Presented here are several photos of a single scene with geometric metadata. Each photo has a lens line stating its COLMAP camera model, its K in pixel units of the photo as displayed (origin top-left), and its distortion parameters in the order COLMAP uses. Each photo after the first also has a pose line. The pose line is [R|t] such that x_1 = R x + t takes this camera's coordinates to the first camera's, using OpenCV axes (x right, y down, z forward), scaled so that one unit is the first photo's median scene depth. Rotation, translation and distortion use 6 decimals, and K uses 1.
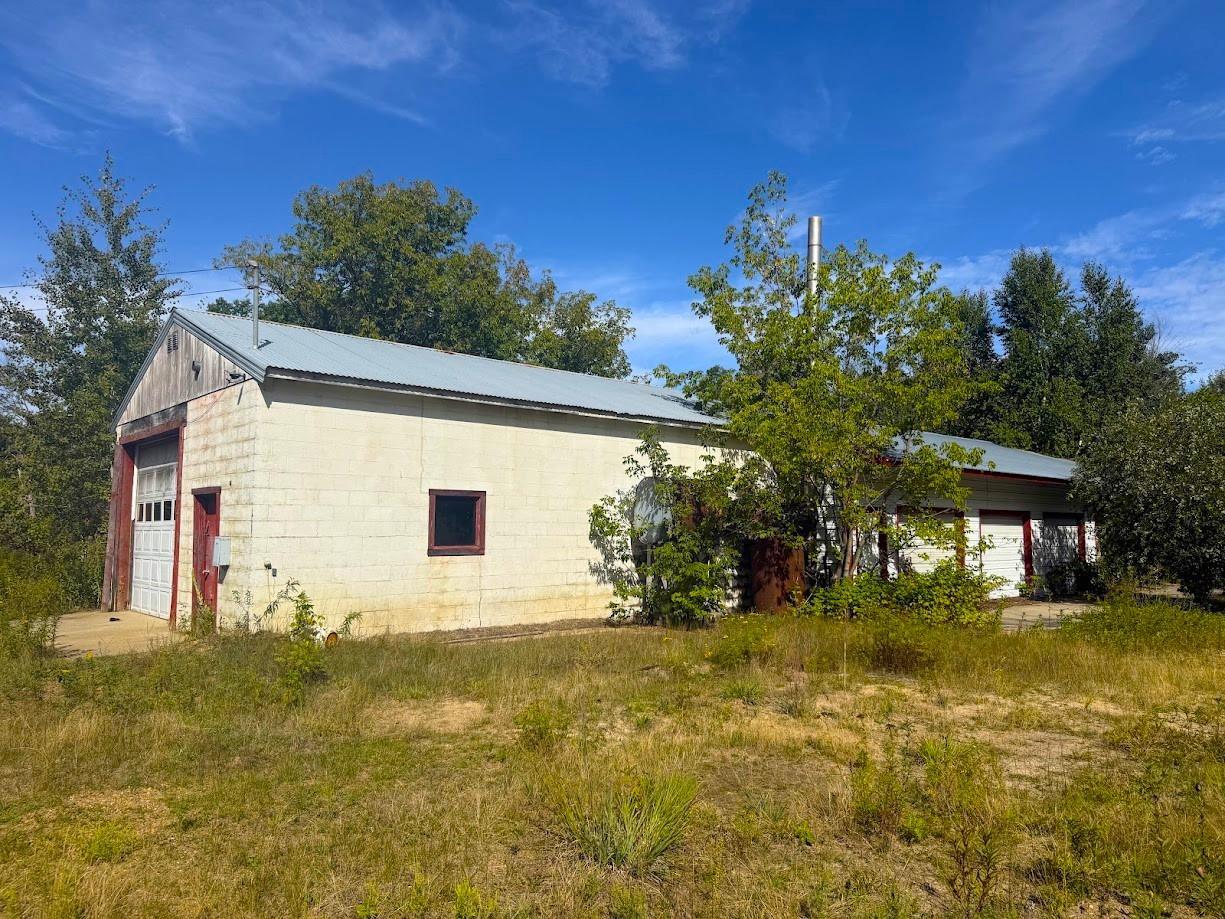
lens RADIAL K [[903.8, 0, 607.4], [0, 903.8, 504.6], [0, 0, 1]] dist [0.008978, 0.004677]
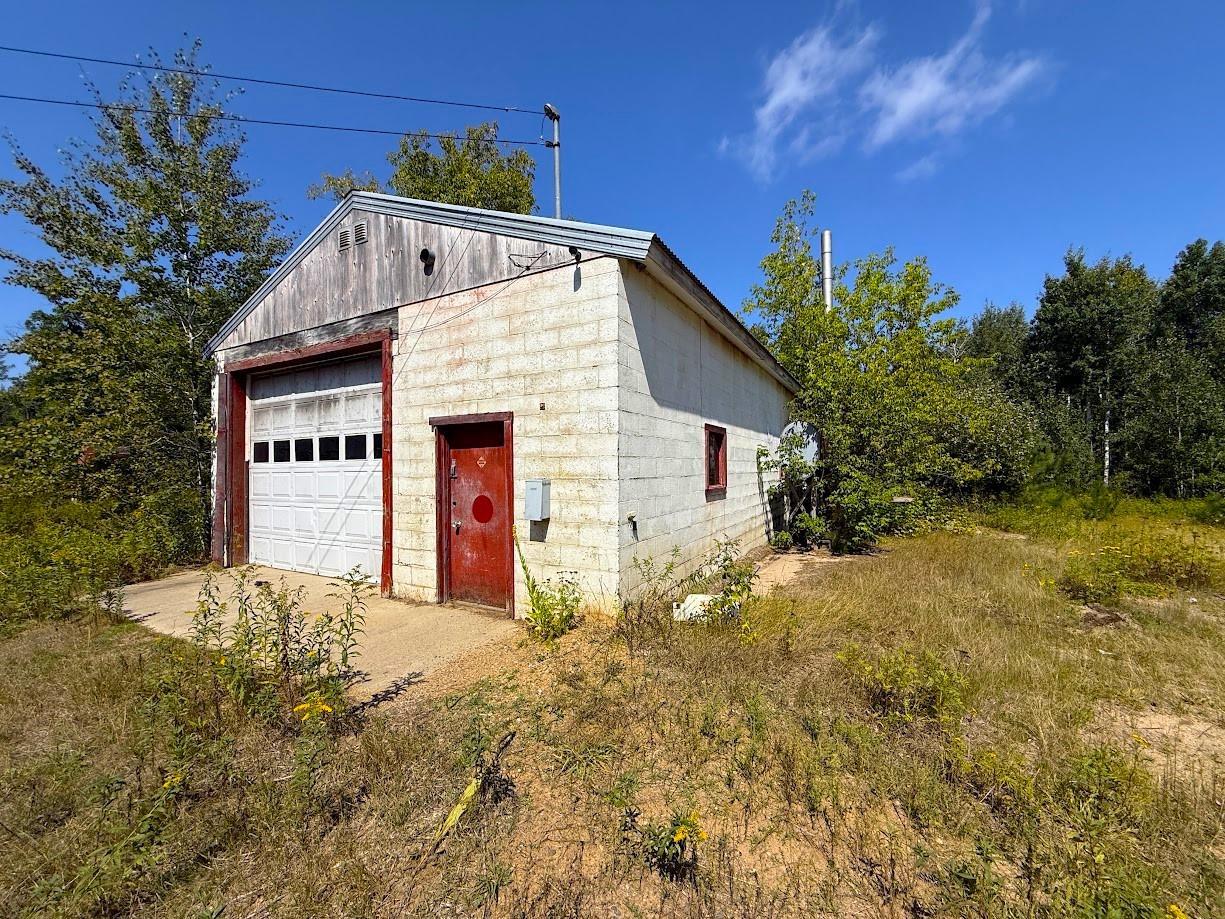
lens RADIAL K [[512.6, 0, 614.3], [0, 512.6, 478.7], [0, 0, 1]] dist [-0.000311, -0.000113]
pose [[0.940127, -0.013219, 0.340567, -0.441615], [-0.001555, 0.999071, 0.043069, 0.014928], [-0.340820, -0.041020, 0.939233, 0.515284]]
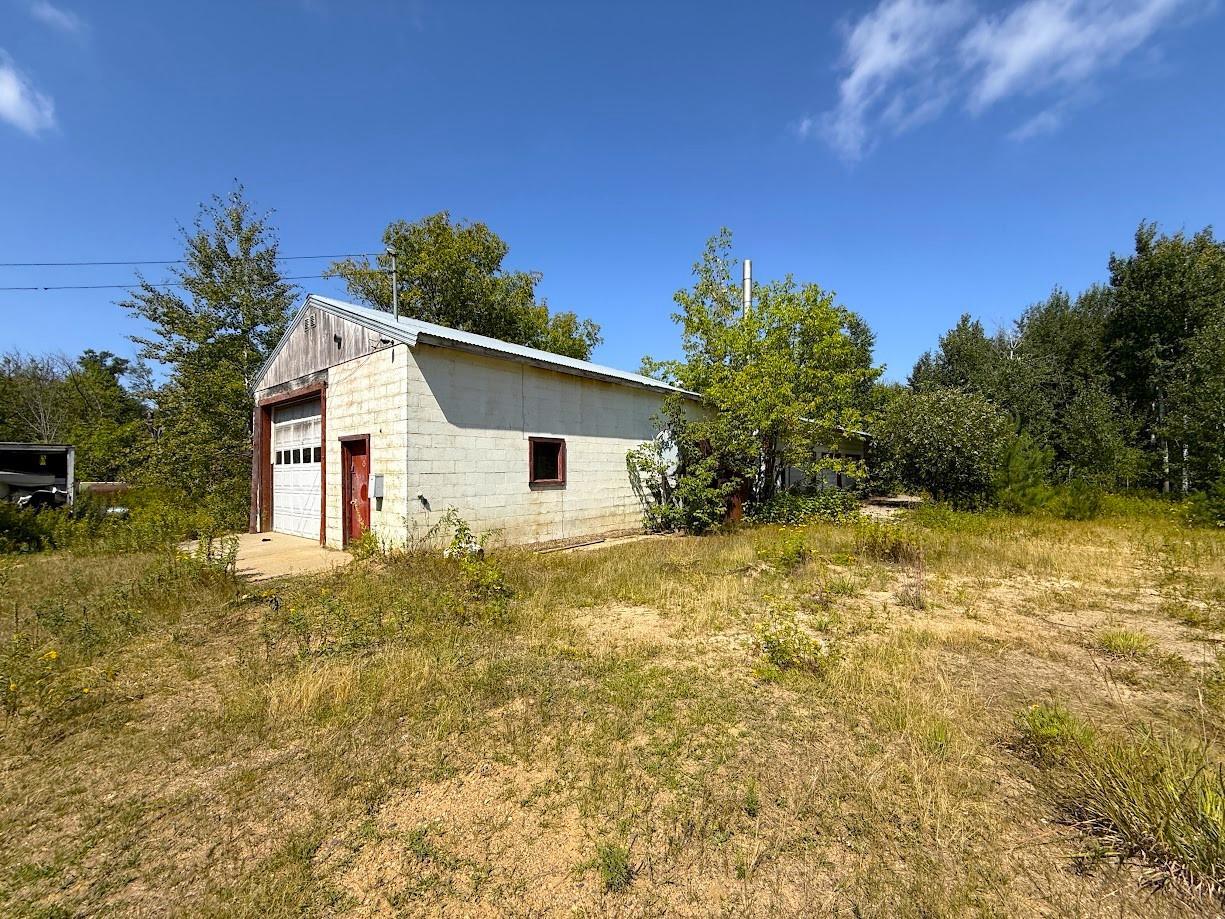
lens RADIAL K [[518.5, 0, 602.3], [0, 518.5, 486.2], [0, 0, 1]] dist [0.003630, 0.000558]
pose [[0.989074, -0.014064, 0.146745, -0.194347], [0.005846, 0.998398, 0.056283, 0.012313], [-0.147302, -0.054810, 0.987572, 0.219862]]
